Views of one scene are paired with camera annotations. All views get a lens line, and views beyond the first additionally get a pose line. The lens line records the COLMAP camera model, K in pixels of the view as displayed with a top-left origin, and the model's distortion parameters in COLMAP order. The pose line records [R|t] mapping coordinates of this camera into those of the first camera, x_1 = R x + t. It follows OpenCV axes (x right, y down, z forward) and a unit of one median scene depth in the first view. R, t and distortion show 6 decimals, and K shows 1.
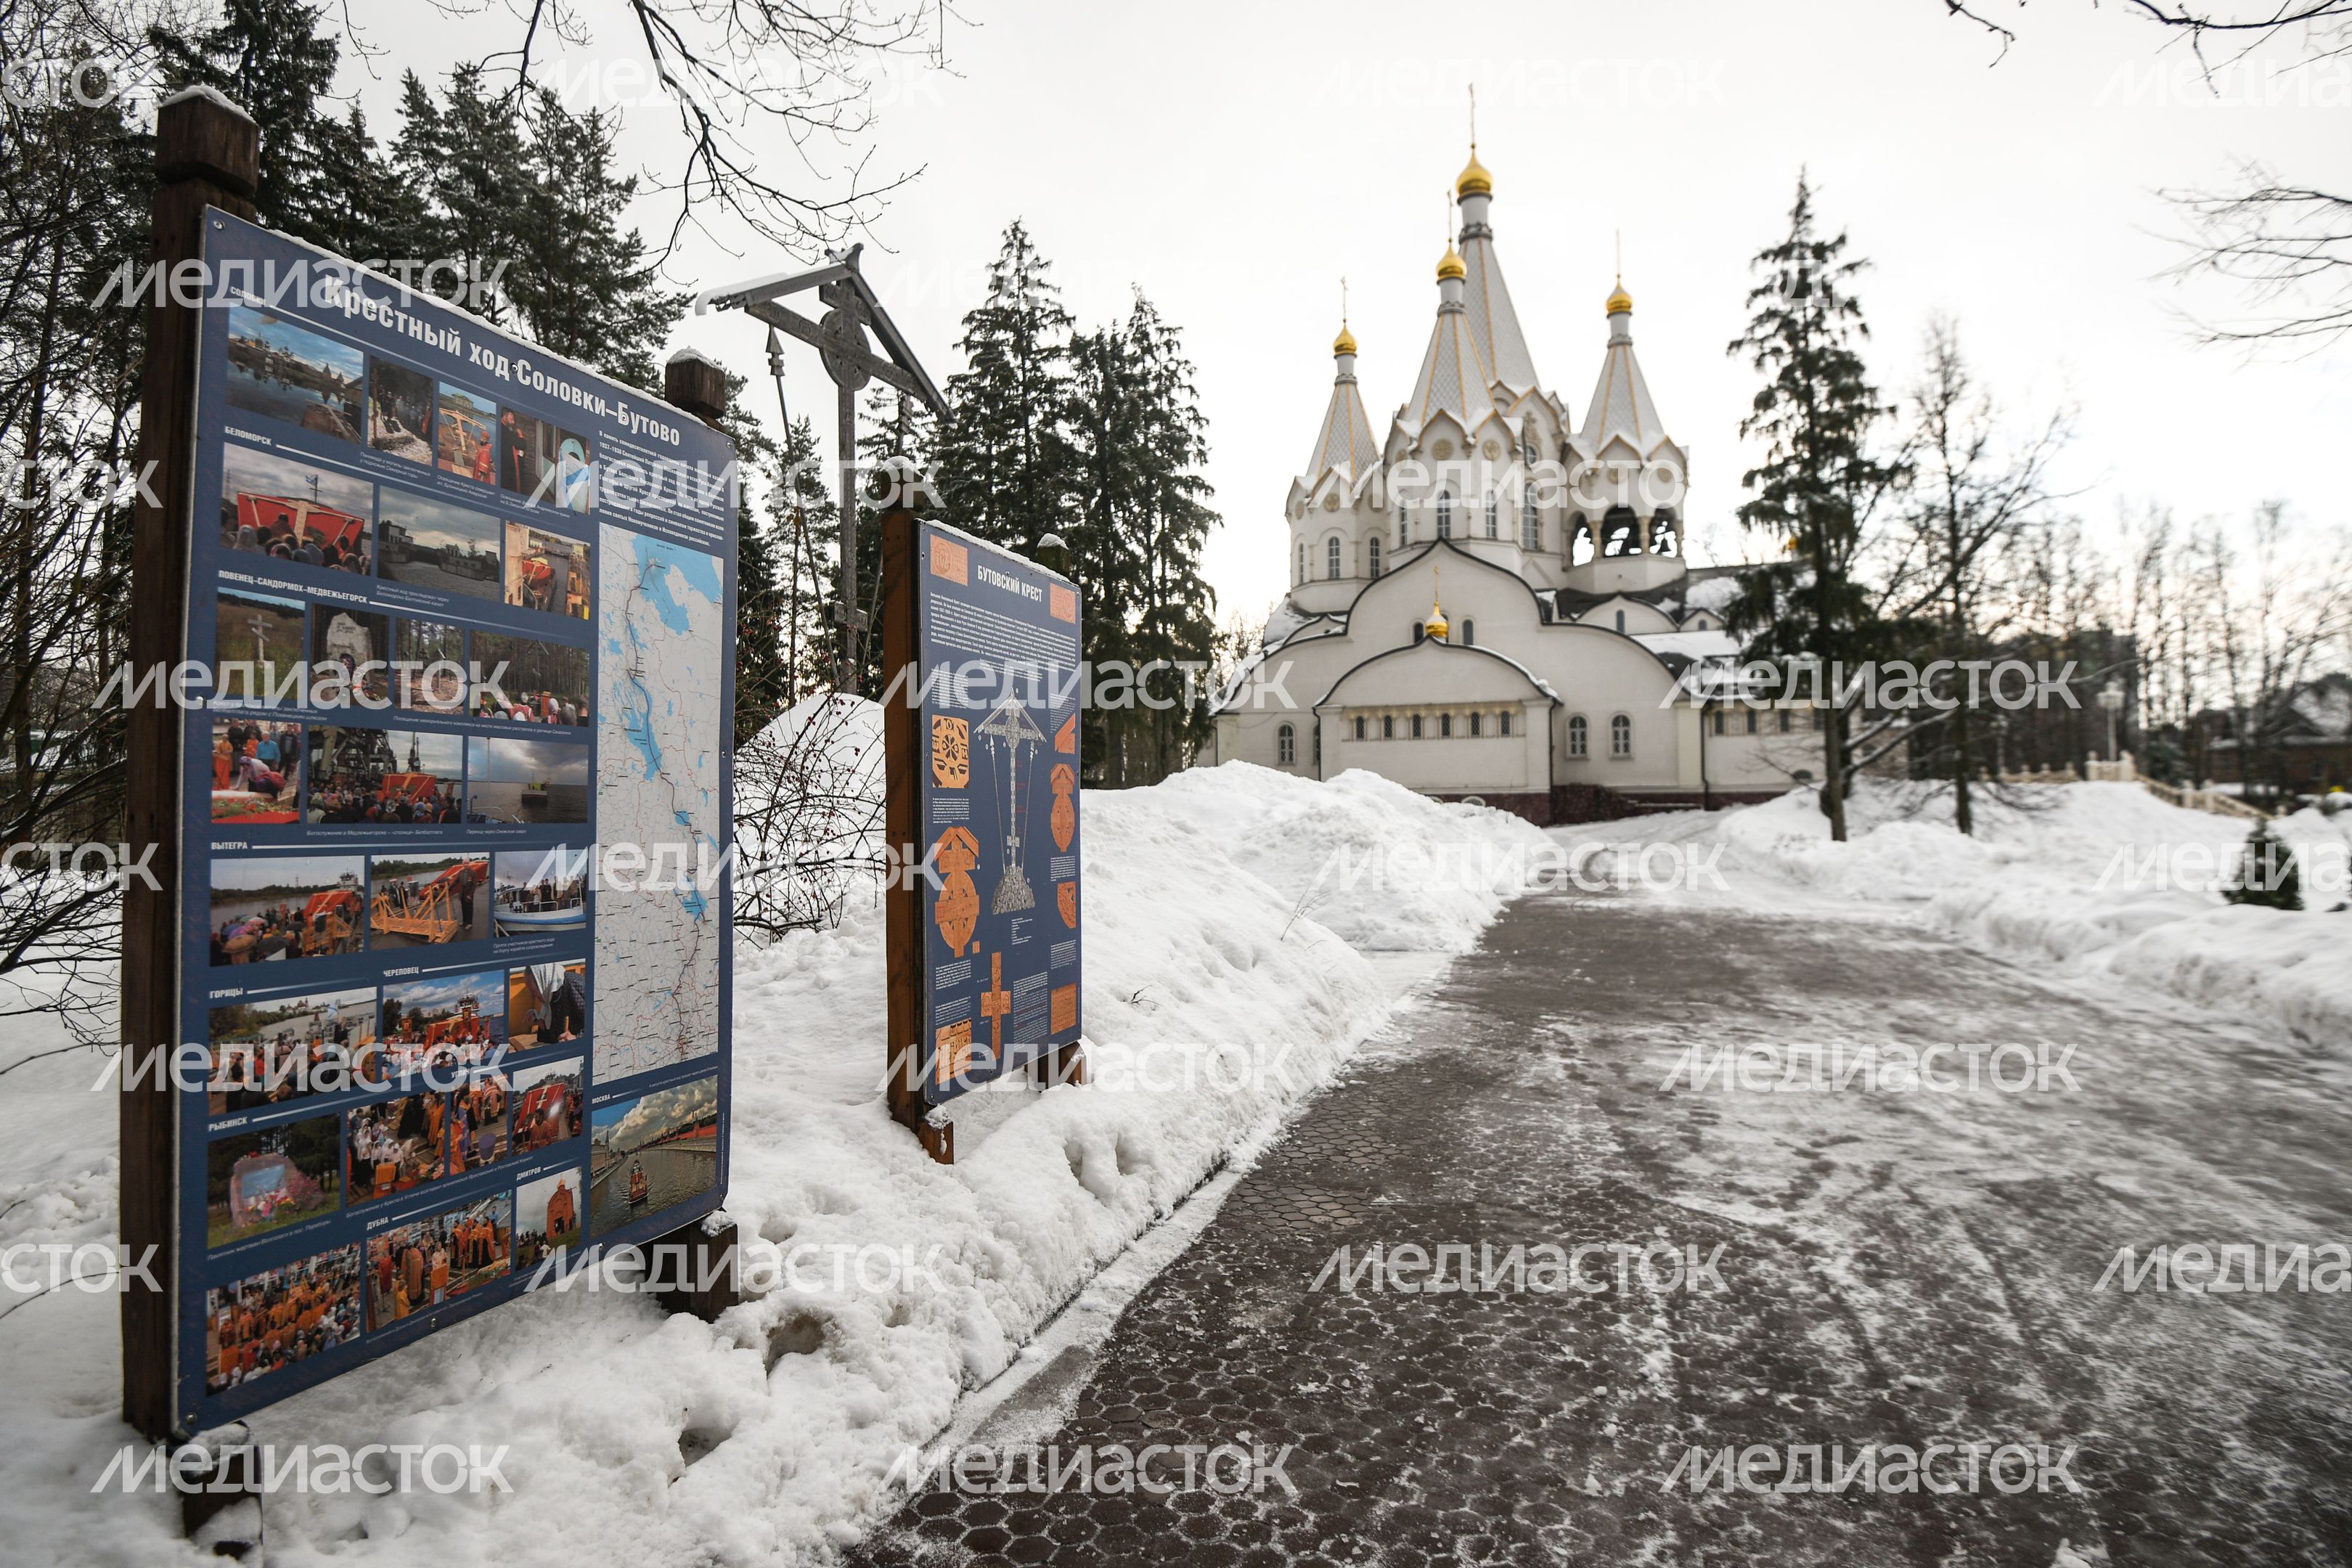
lens RADIAL K [[1210.3, 0, 1216.0], [0, 1210.3, 766.5], [0, 0, 1]] dist [0.003431, -0.030116]
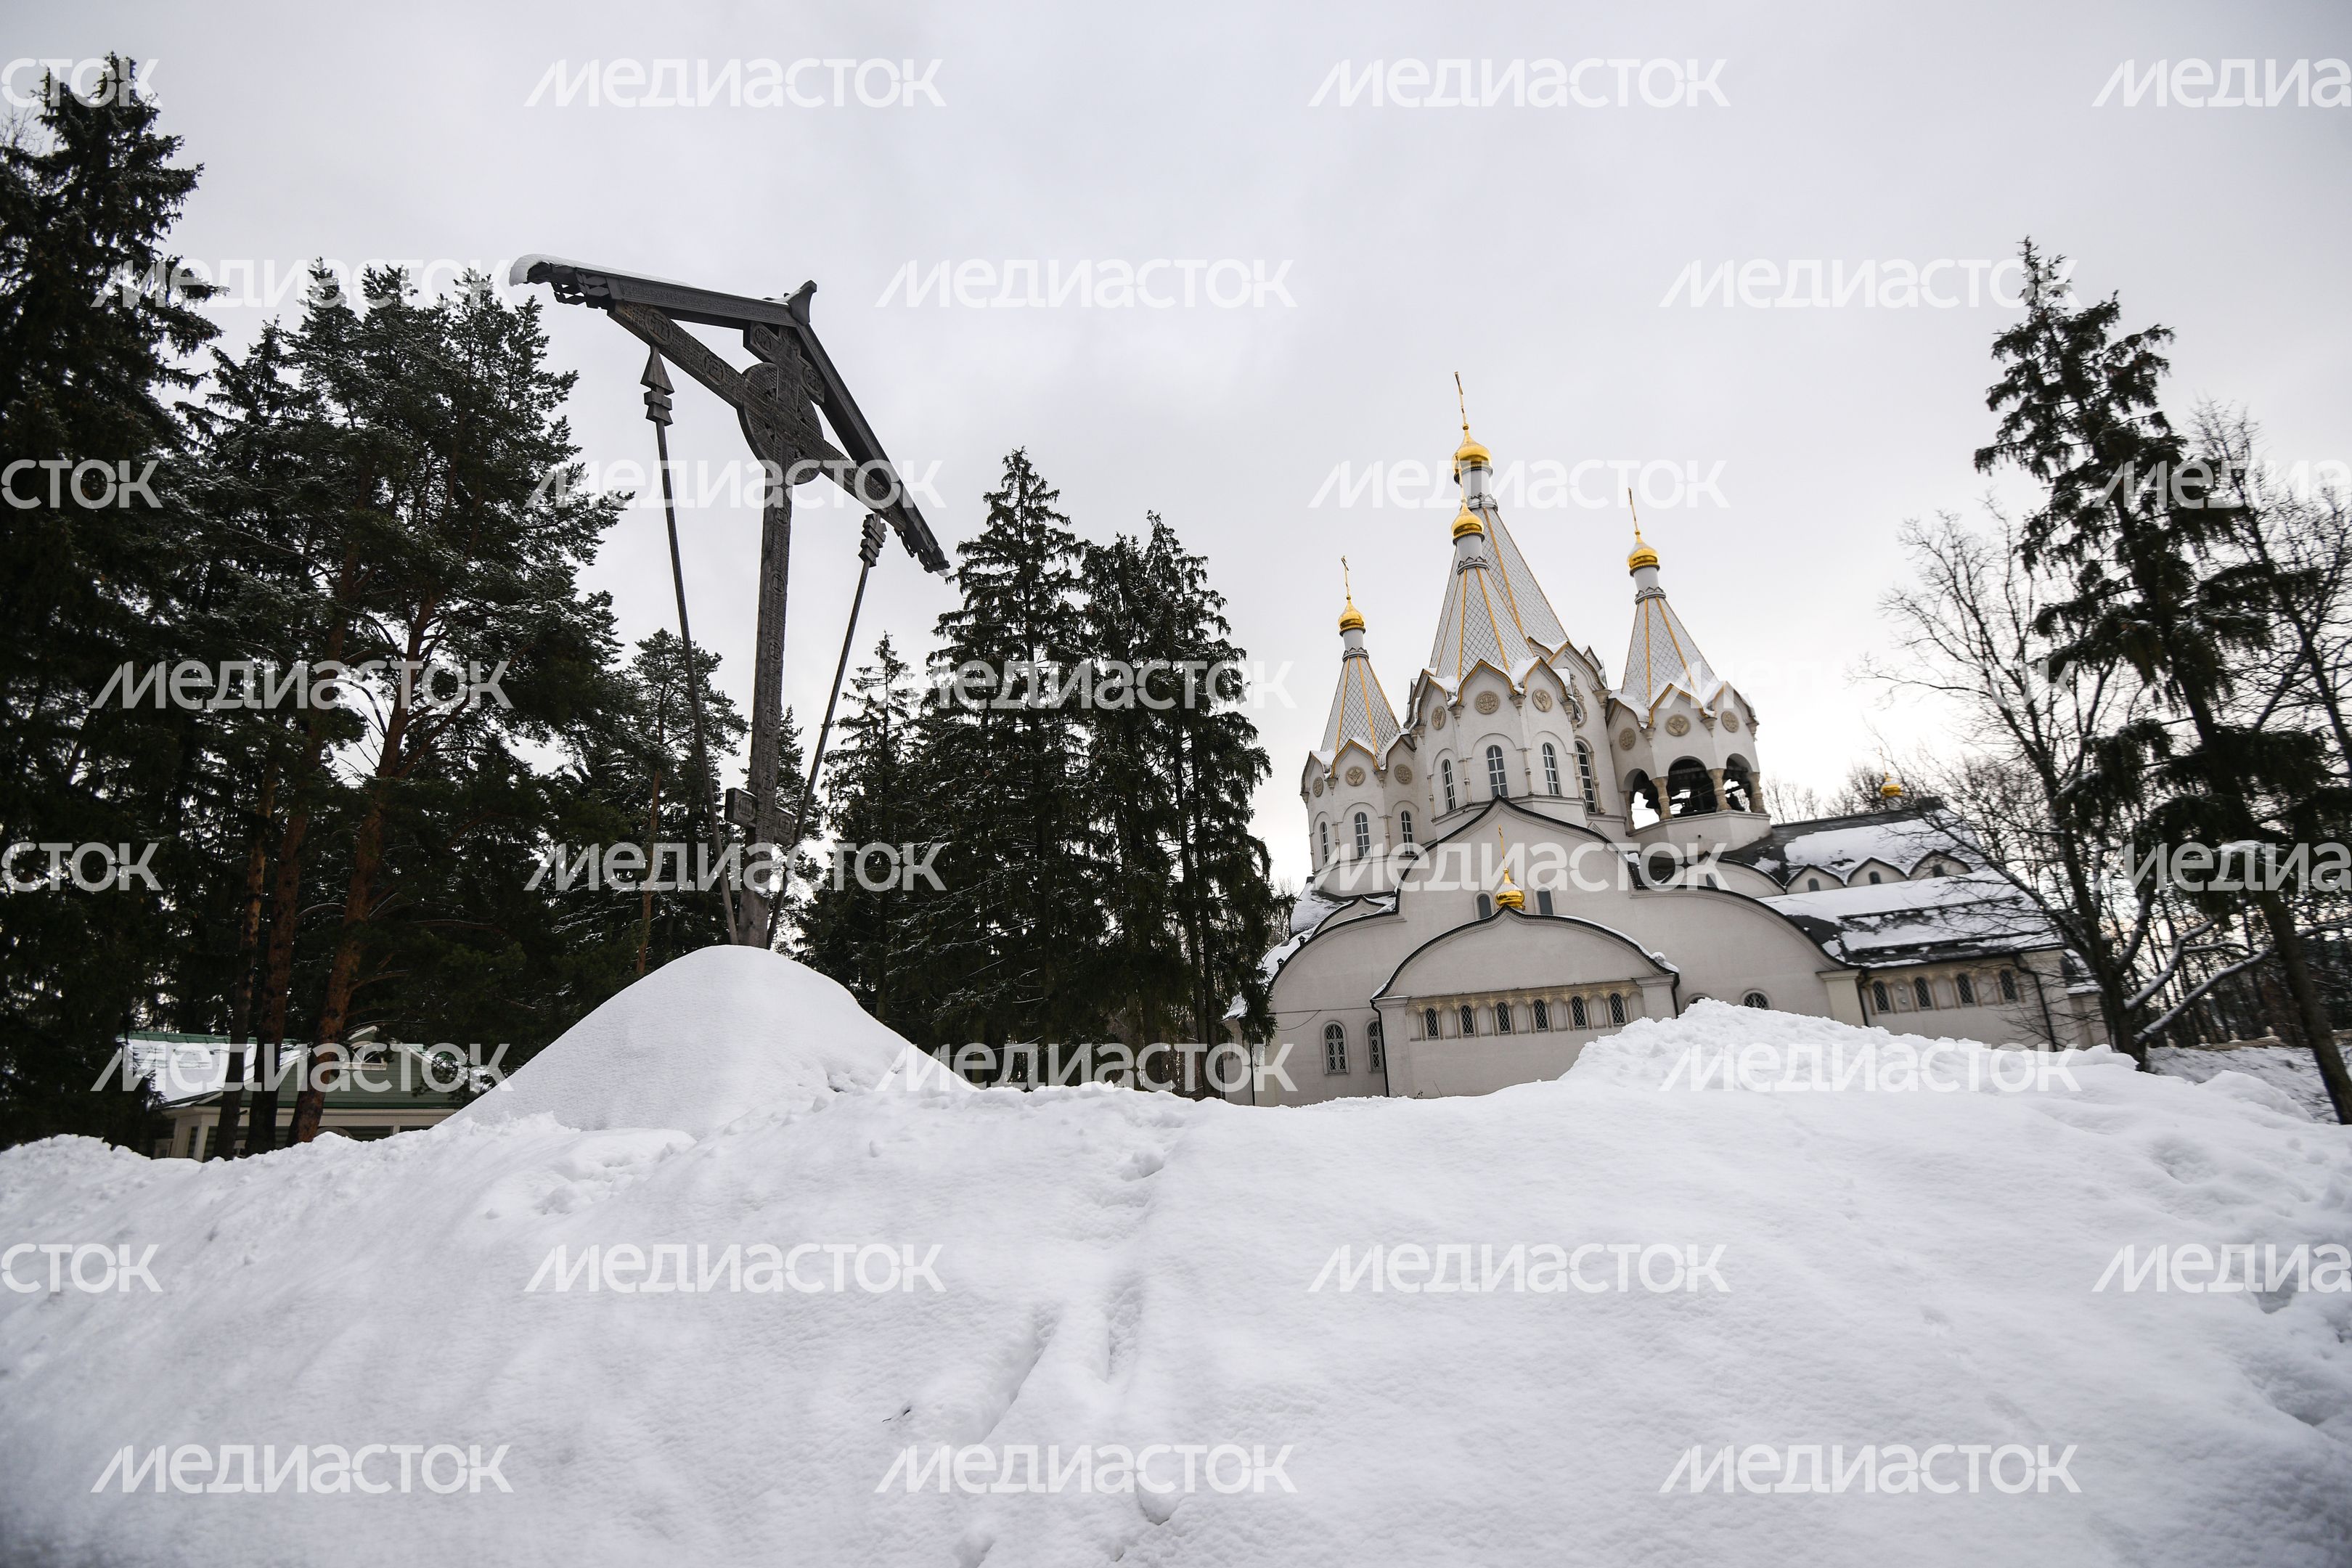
lens RADIAL K [[1128.6, 0, 1153.3], [0, 1128.6, 766.1], [0, 0, 1]] dist [0.001432, -0.031948]
pose [[0.998757, -0.043763, -0.023873, -0.056329], [0.035548, 0.960958, -0.274400, 0.005415], [0.034950, 0.273210, 0.961319, 0.268884]]
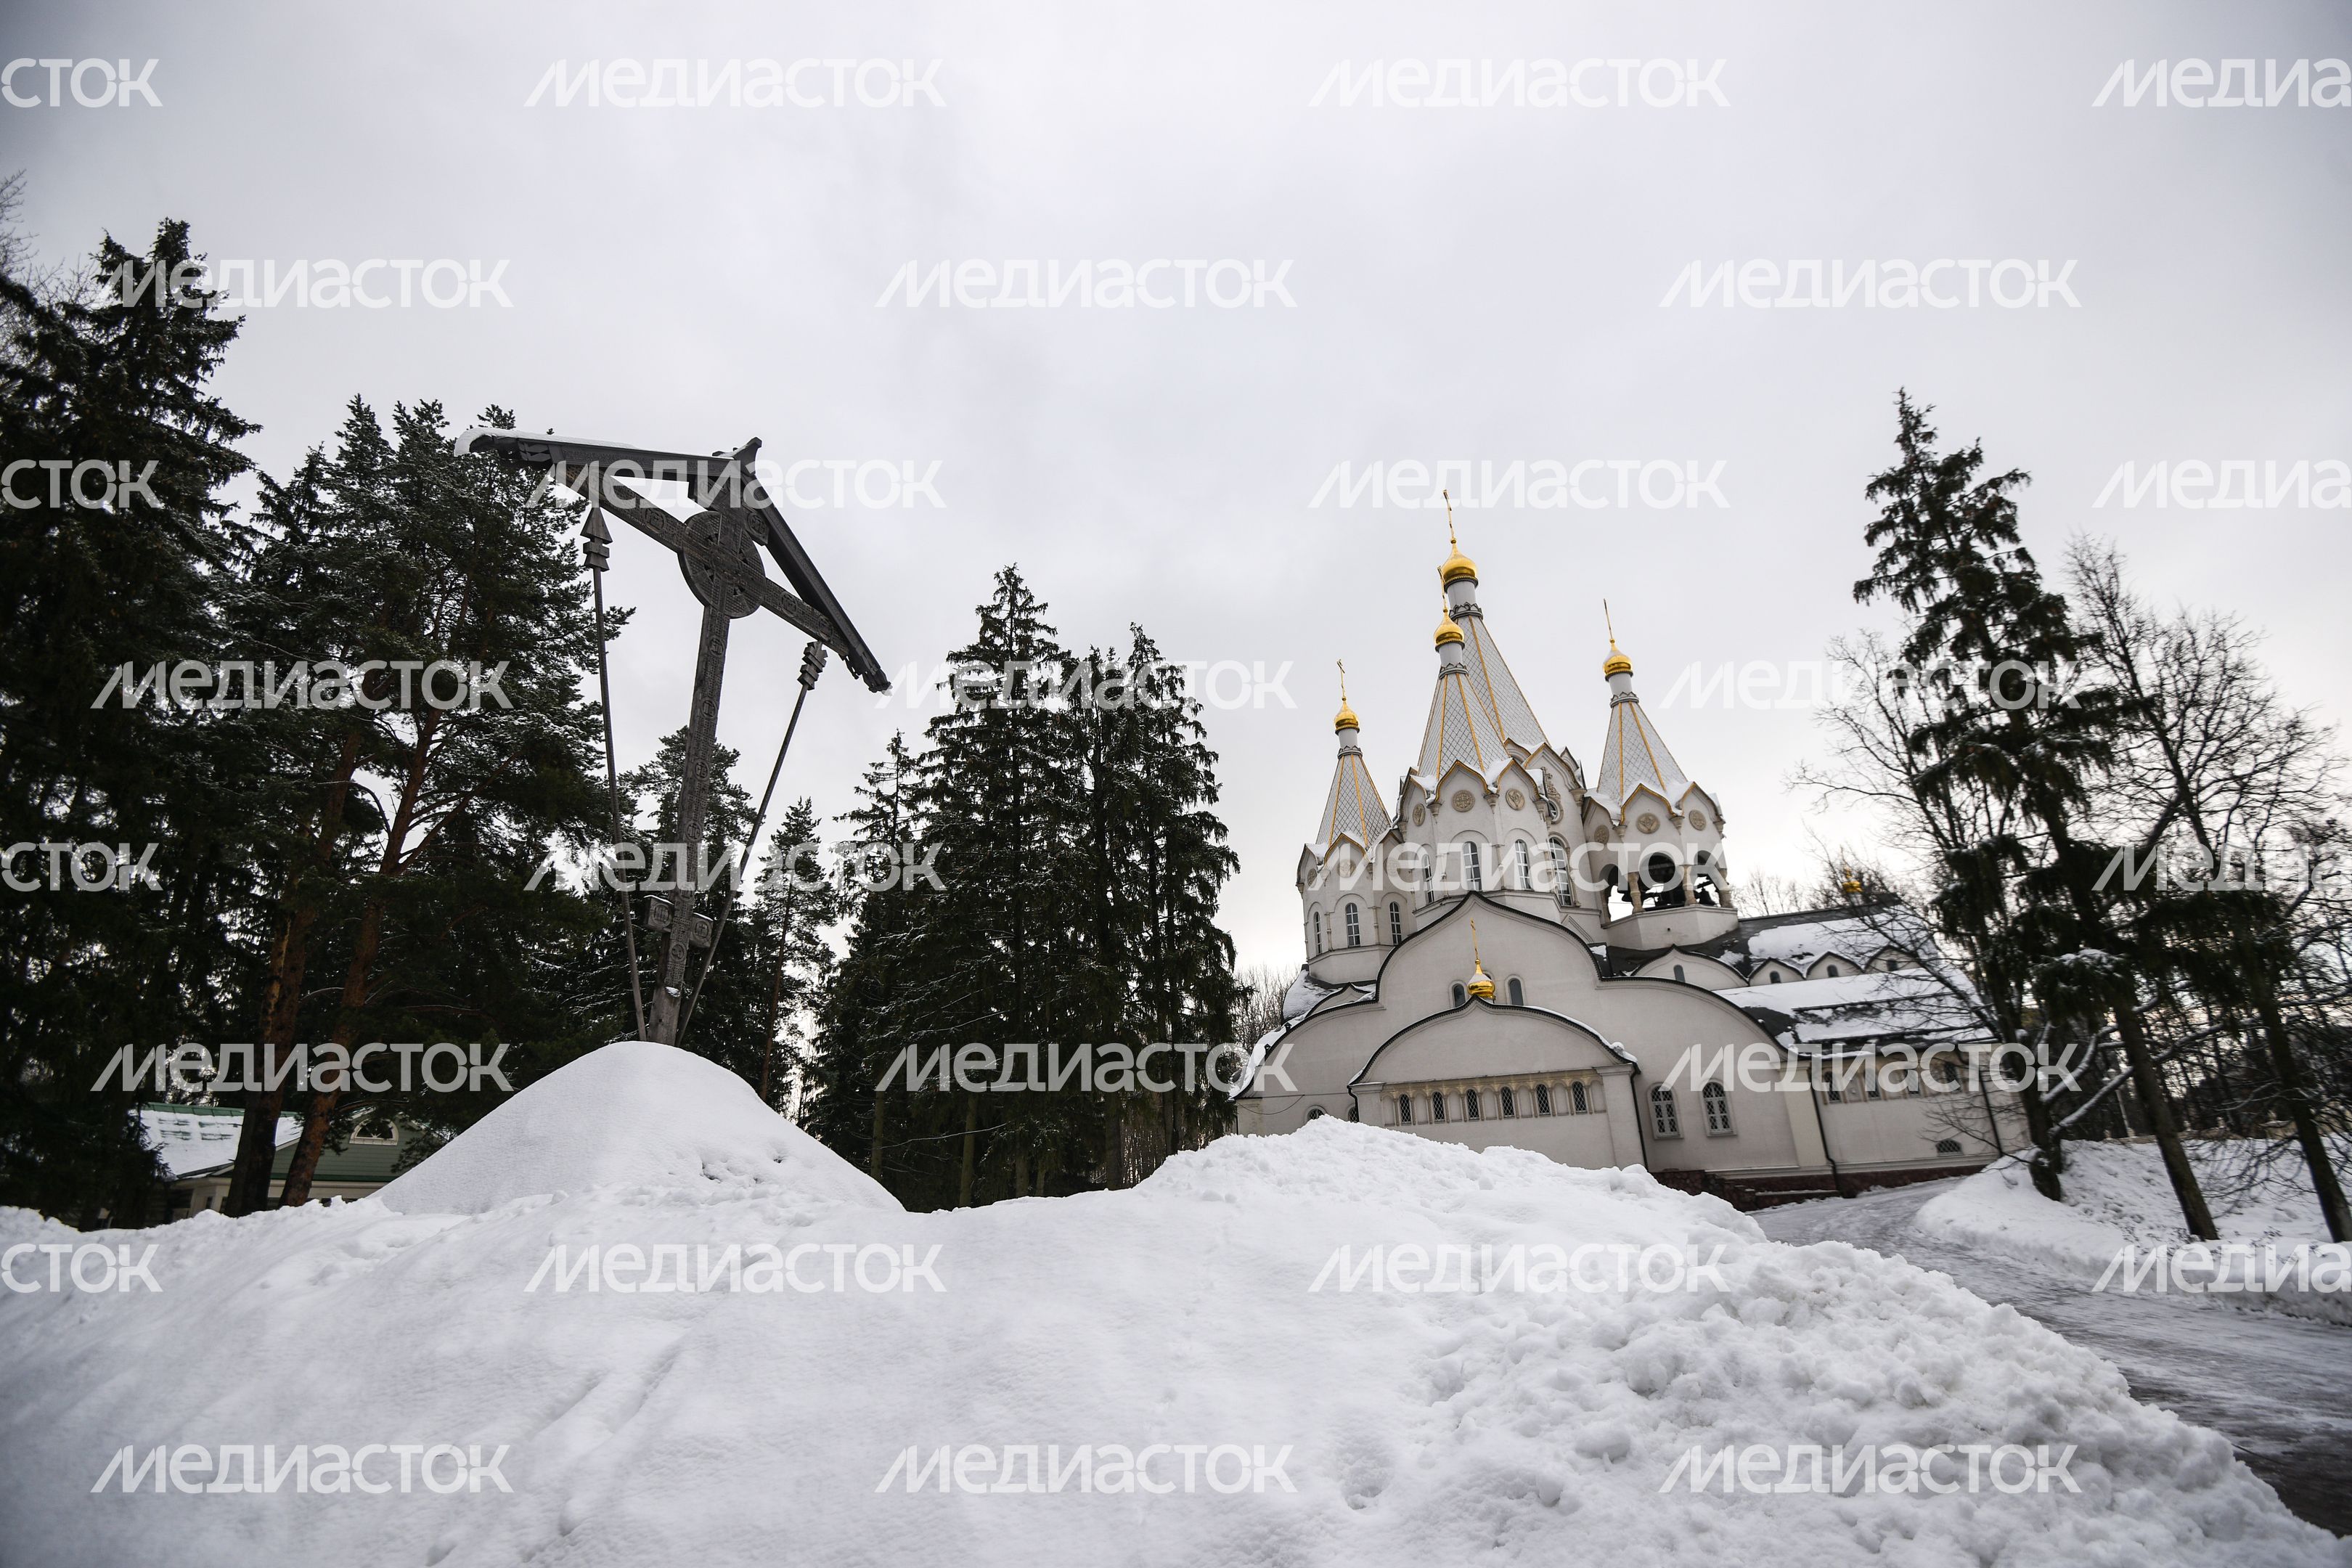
lens RADIAL K [[1087.1, 0, 1191.5], [0, 1087.1, 785.2], [0, 0, 1]] dist [-0.001701, -0.028573]
pose [[0.999049, -0.037150, -0.022817, -0.007604], [0.027499, 0.943071, -0.331453, 0.003840], [0.033832, 0.330510, 0.943196, 0.249201]]
